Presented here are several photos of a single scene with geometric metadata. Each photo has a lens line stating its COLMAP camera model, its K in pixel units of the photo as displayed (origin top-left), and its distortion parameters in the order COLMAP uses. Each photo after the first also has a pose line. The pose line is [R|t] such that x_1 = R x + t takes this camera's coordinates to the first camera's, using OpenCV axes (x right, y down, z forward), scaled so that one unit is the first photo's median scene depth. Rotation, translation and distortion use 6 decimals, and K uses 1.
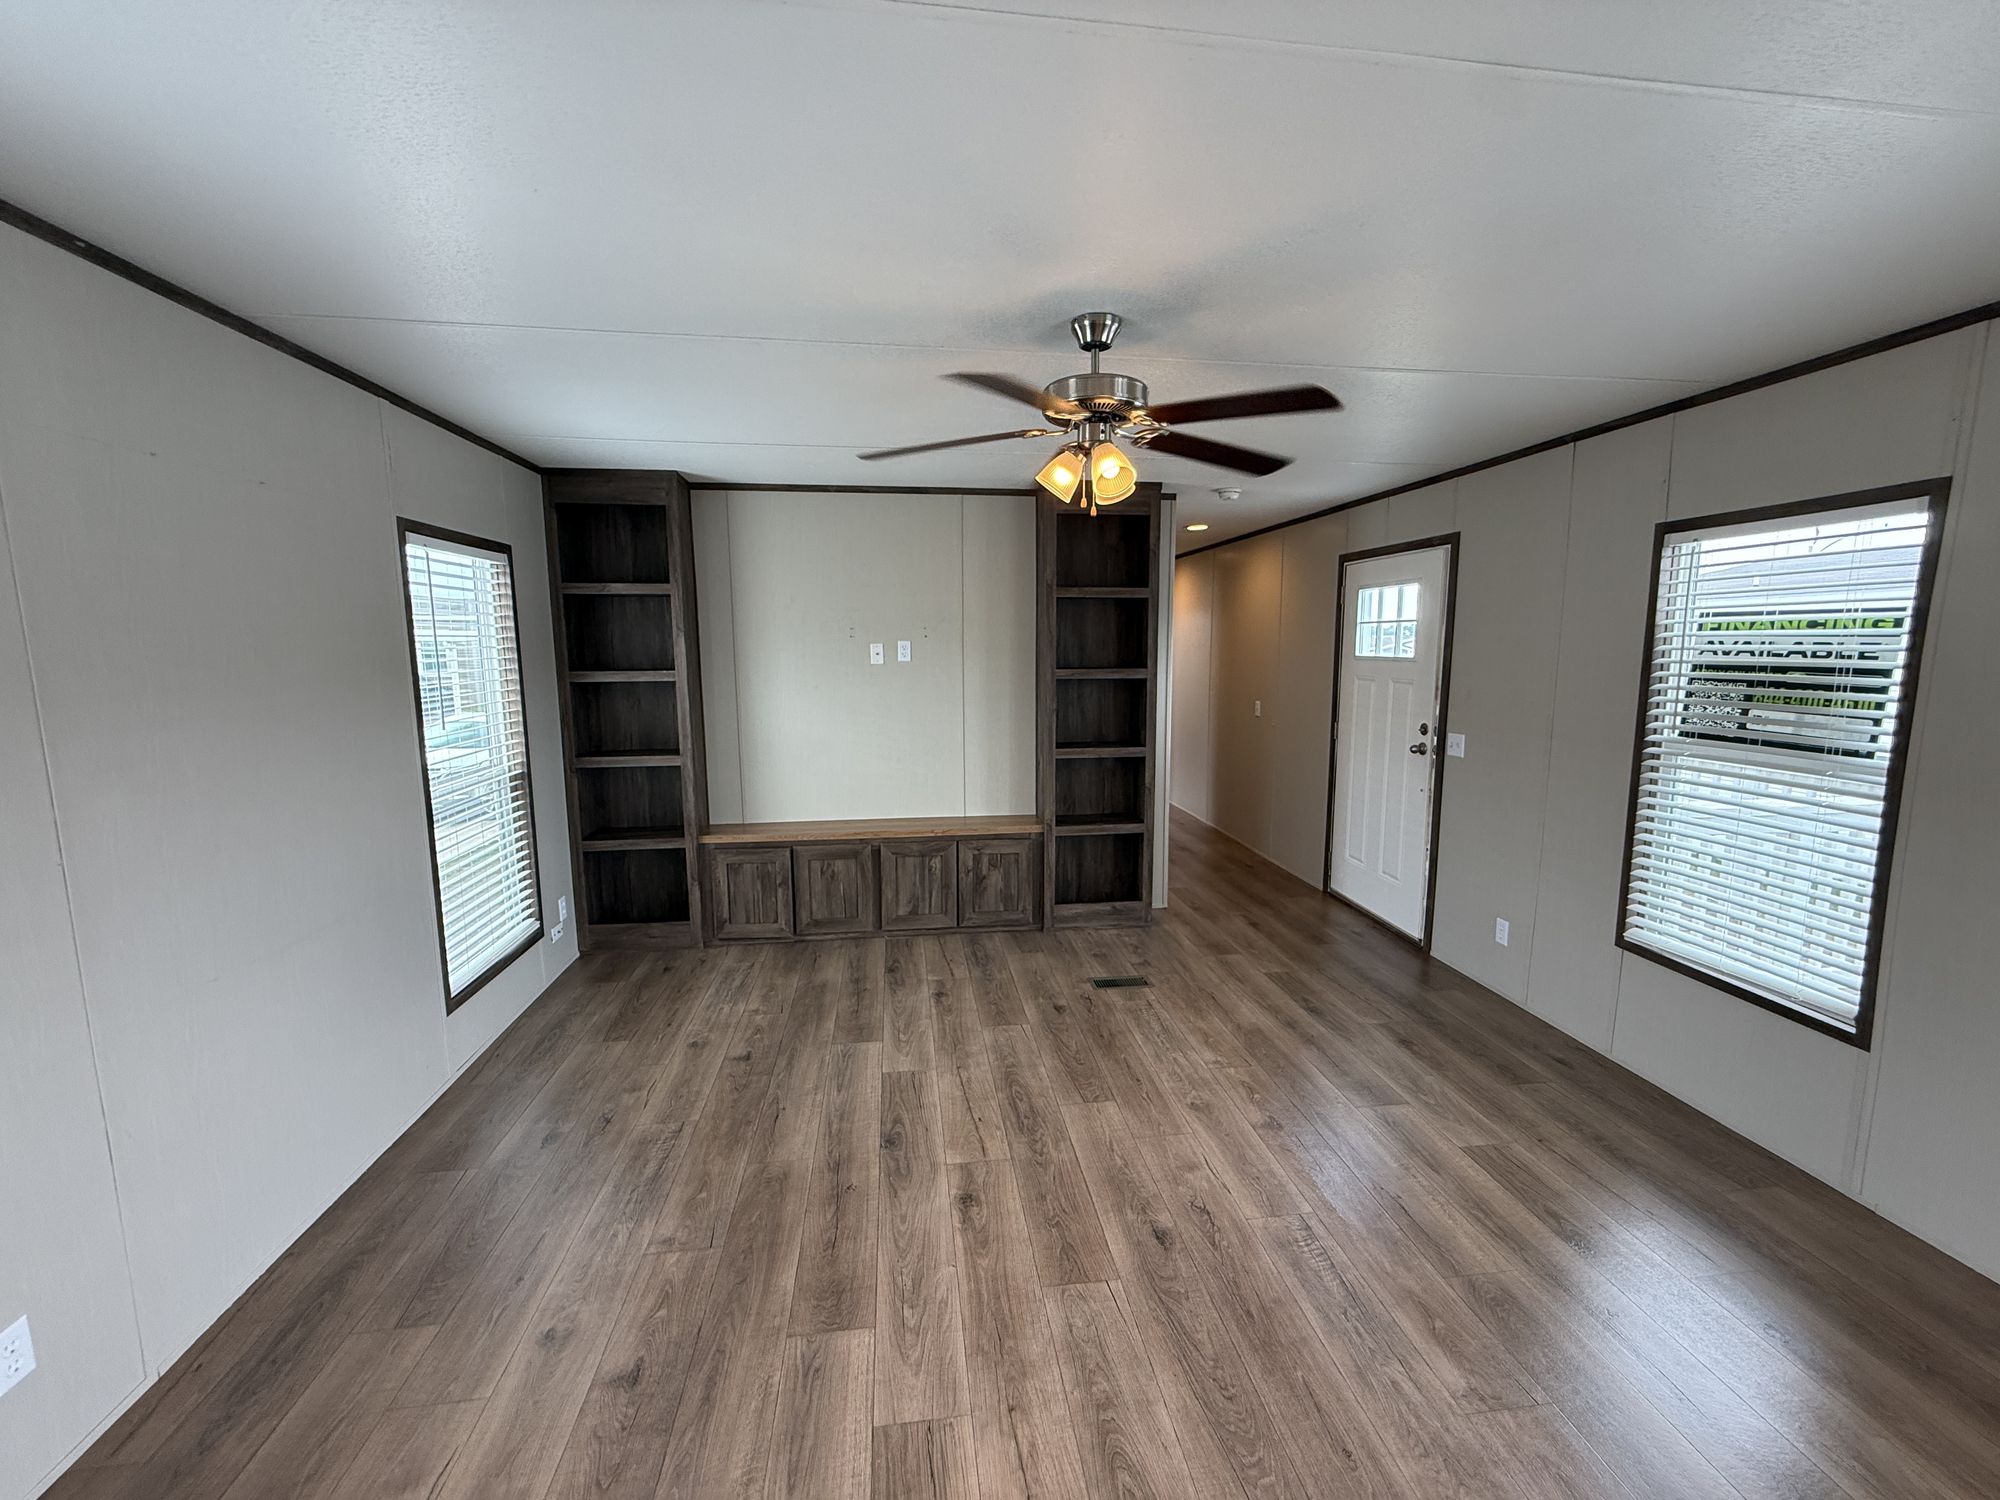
lens RADIAL K [[797.2, 0, 996.6], [0, 797.2, 745.5], [0, 0, 1]] dist [-0.001043, 0.000568]
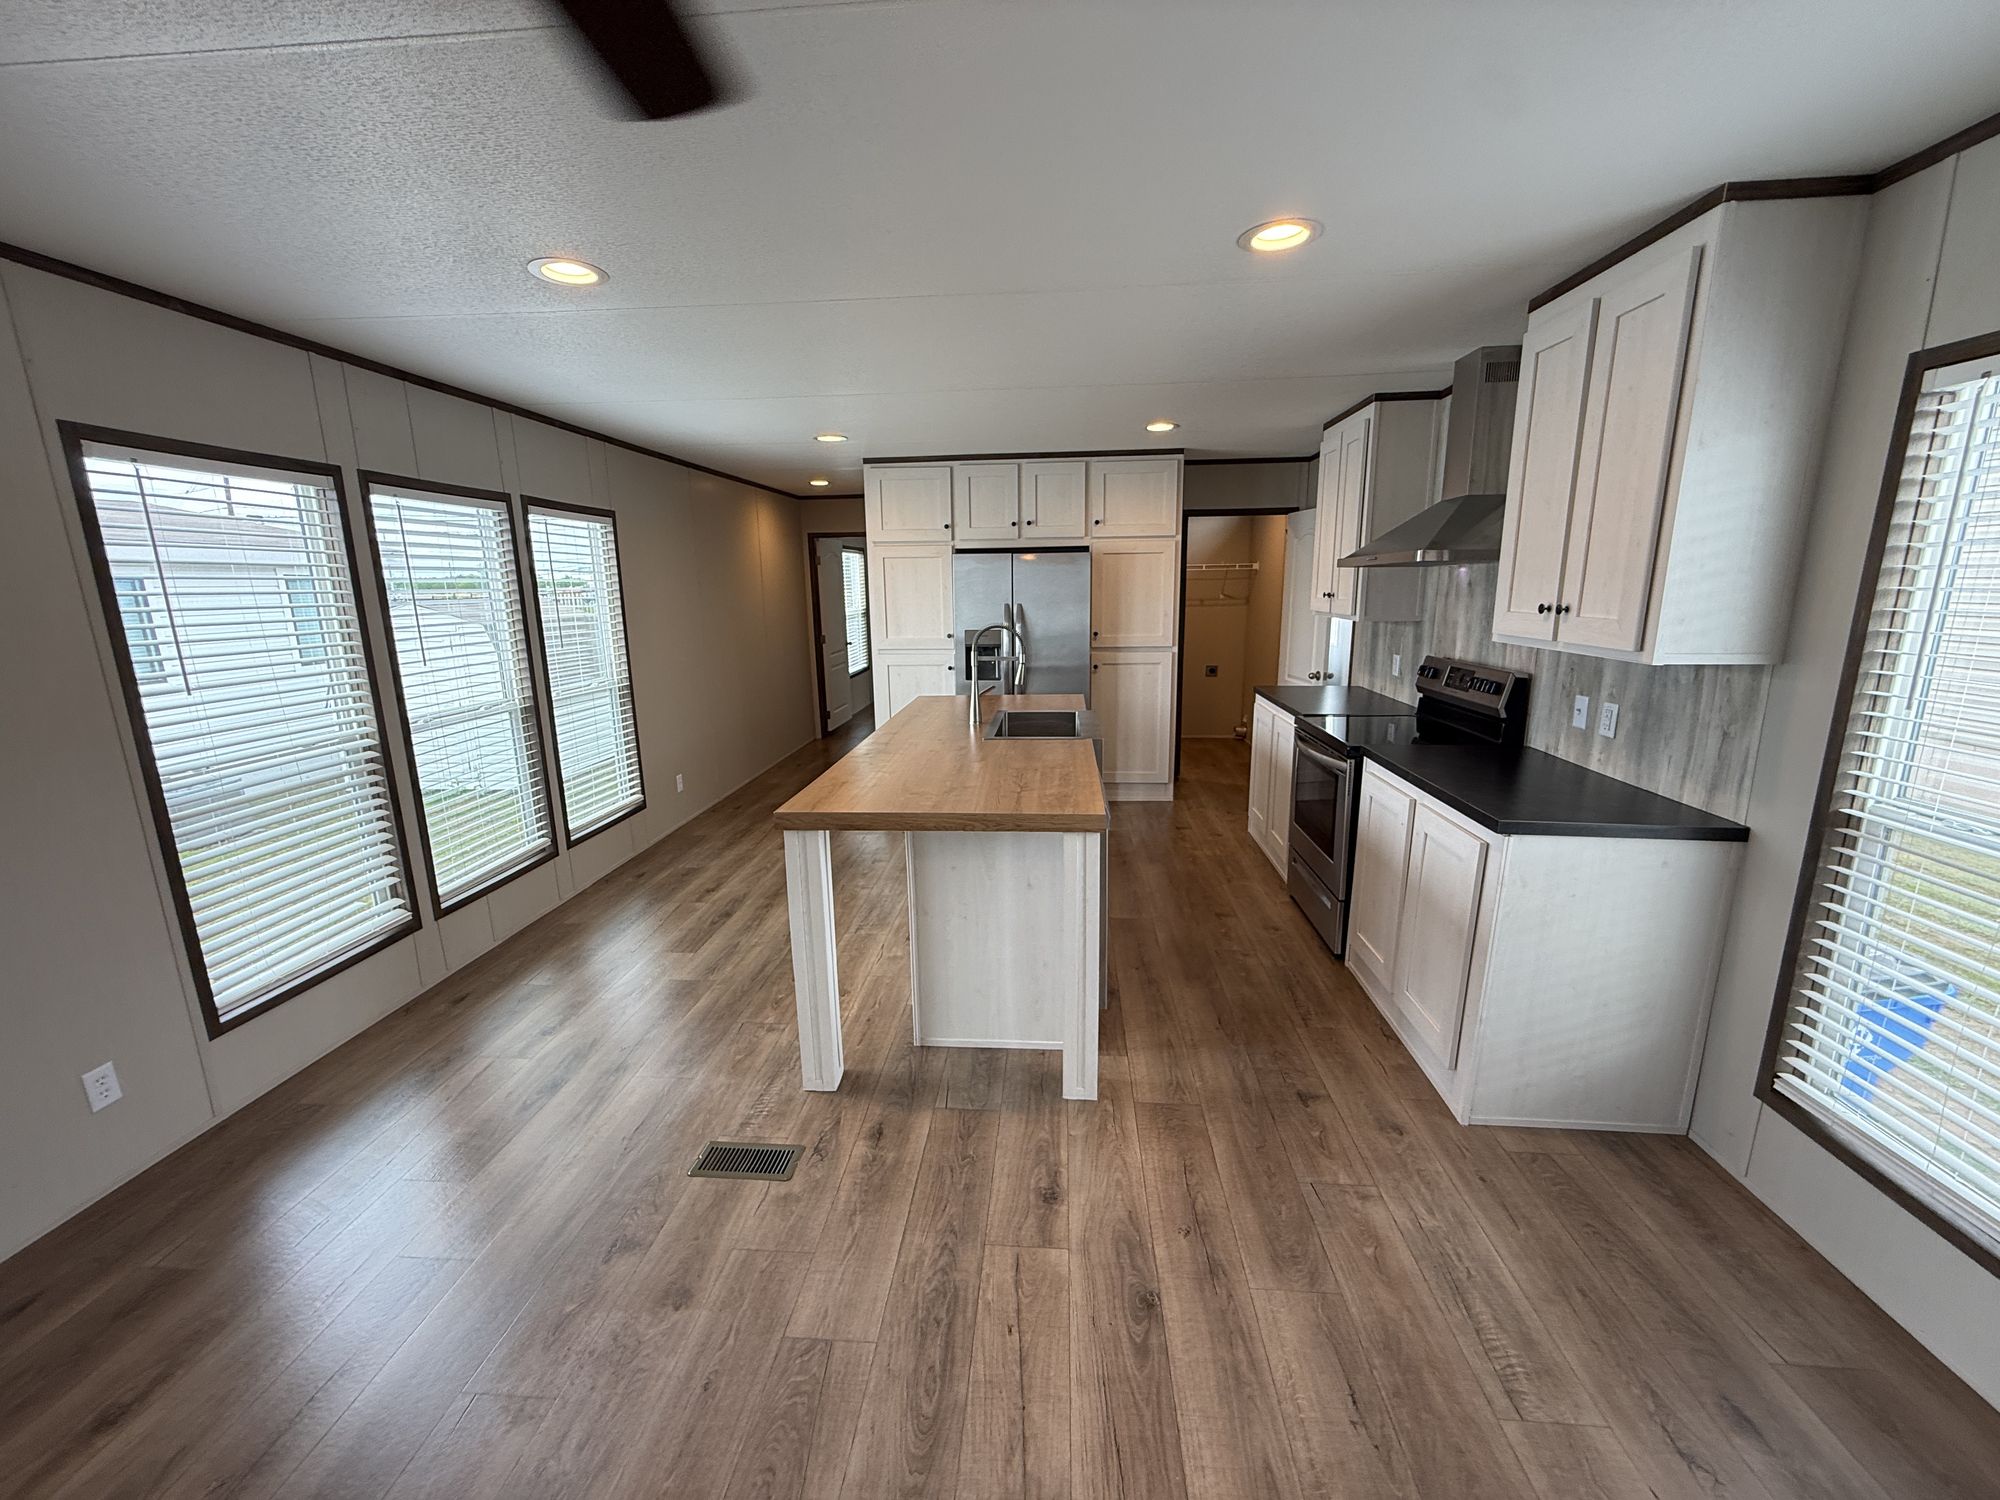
lens RADIAL K [[797.2, 0, 996.3], [0, 797.2, 750.1], [0, 0, 1]] dist [-0.001043, 0.000568]
pose [[-0.978056, -0.029299, 0.206270, -0.135660], [0.040099, 0.945079, 0.324373, -0.187513], [-0.204446, 0.325526, -0.923165, 1.532021]]
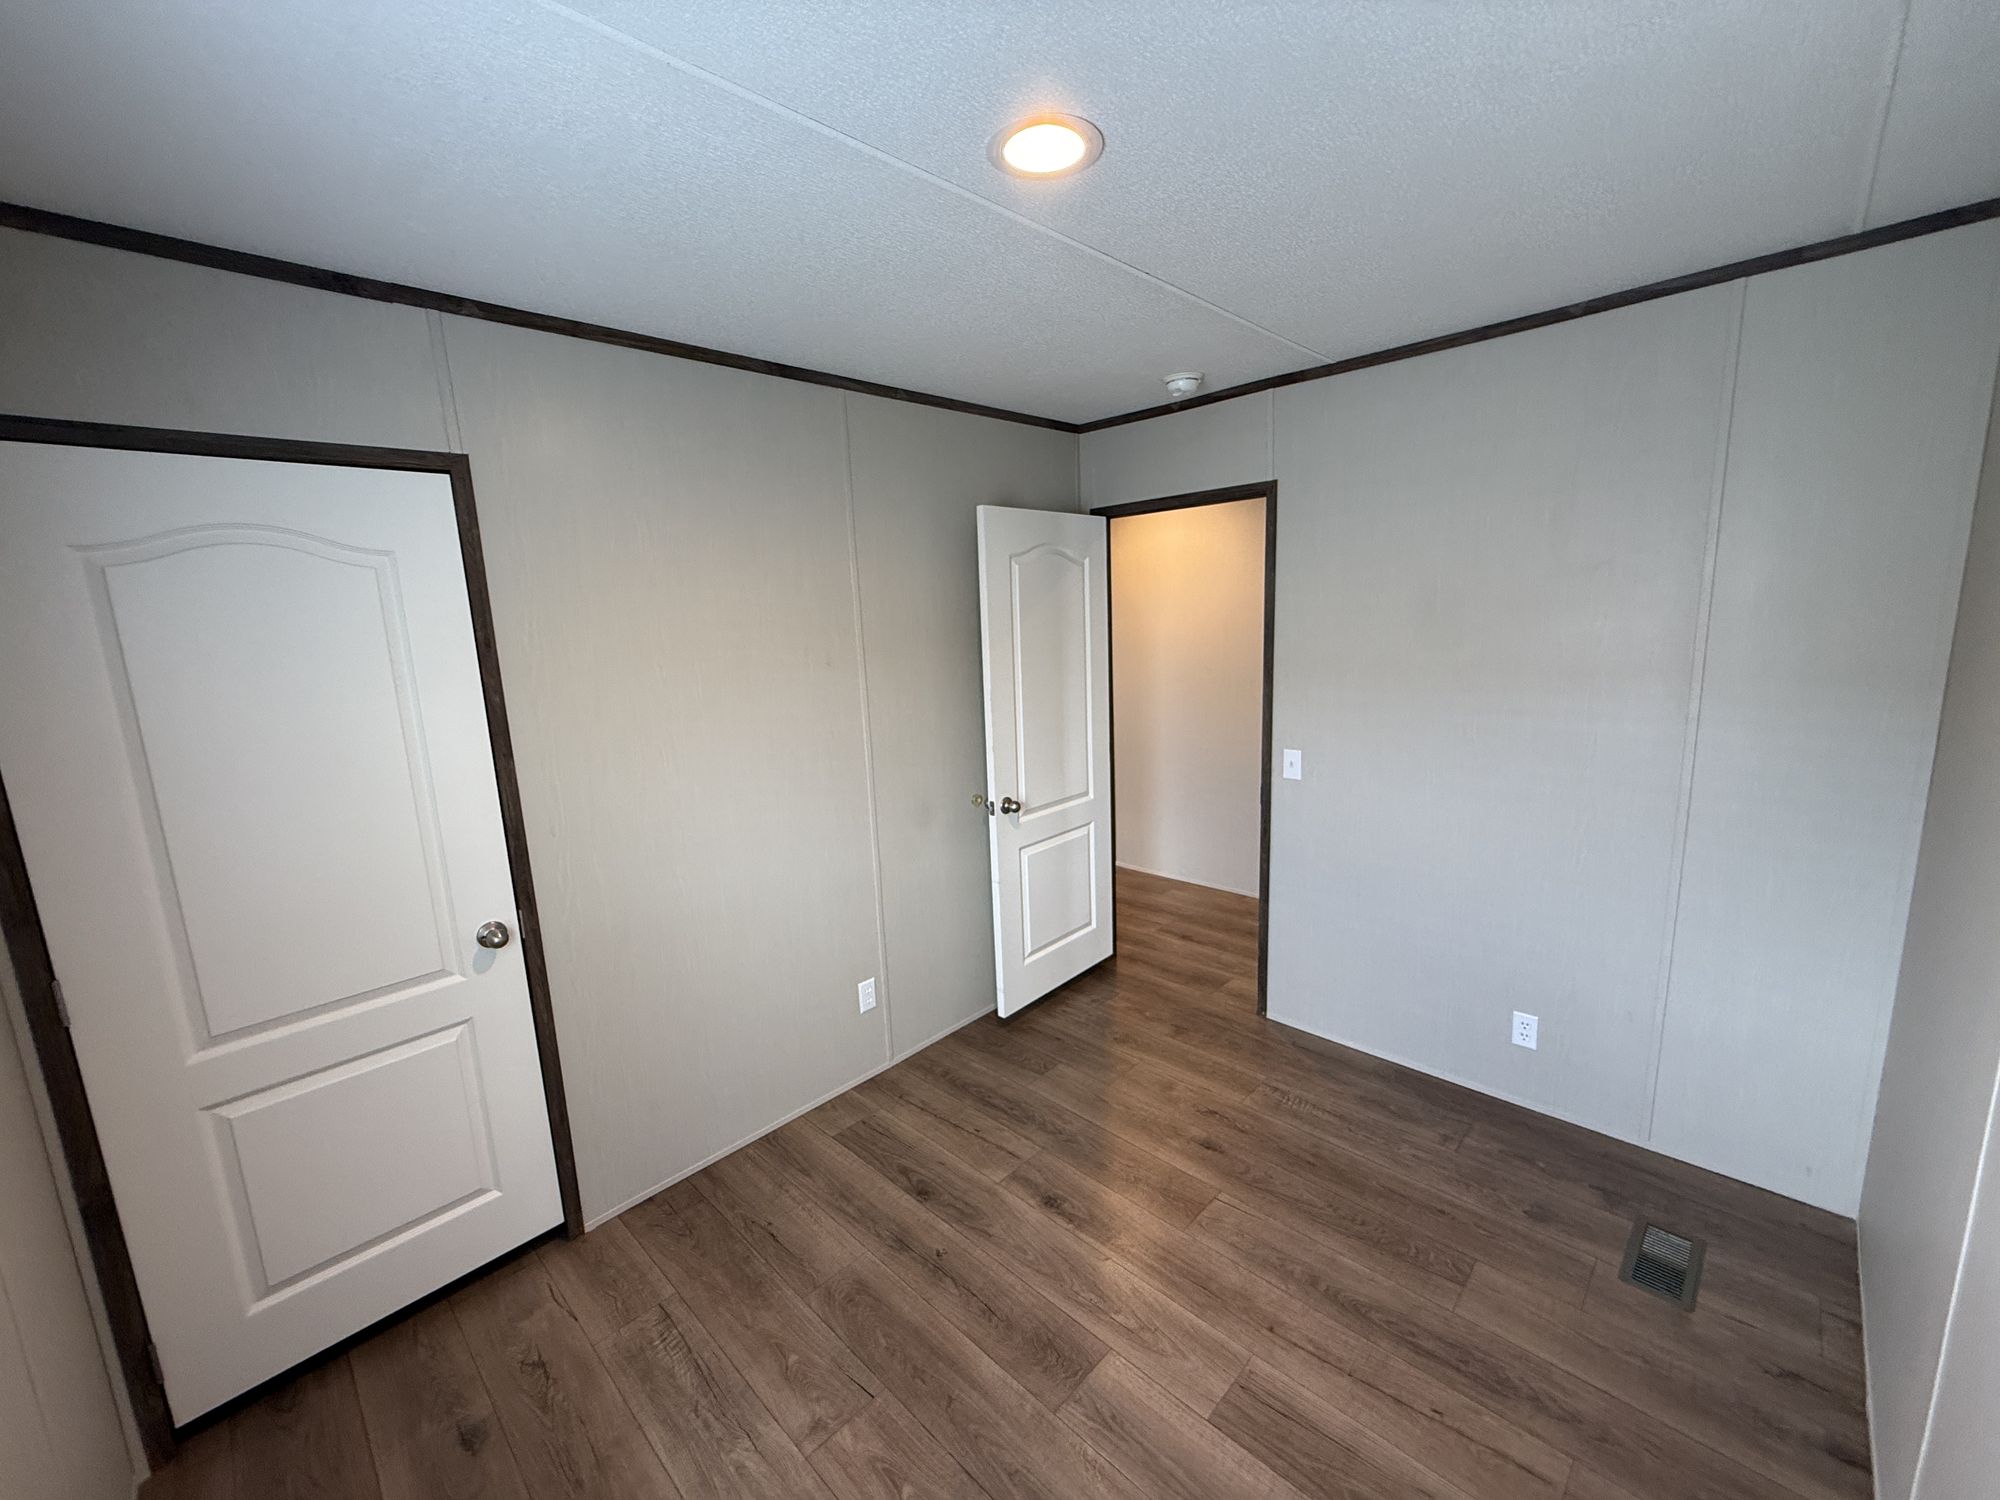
lens RADIAL K [[797.2, 0, 1001.5], [0, 797.2, 767.1], [0, 0, 1]] dist [-0.001043, 0.000568]
pose [[0.784590, -0.150109, 0.601569, -0.543787], [0.117403, 0.988665, 0.093579, -0.056083], [-0.608797, -0.002795, 0.793321, 0.232806]]
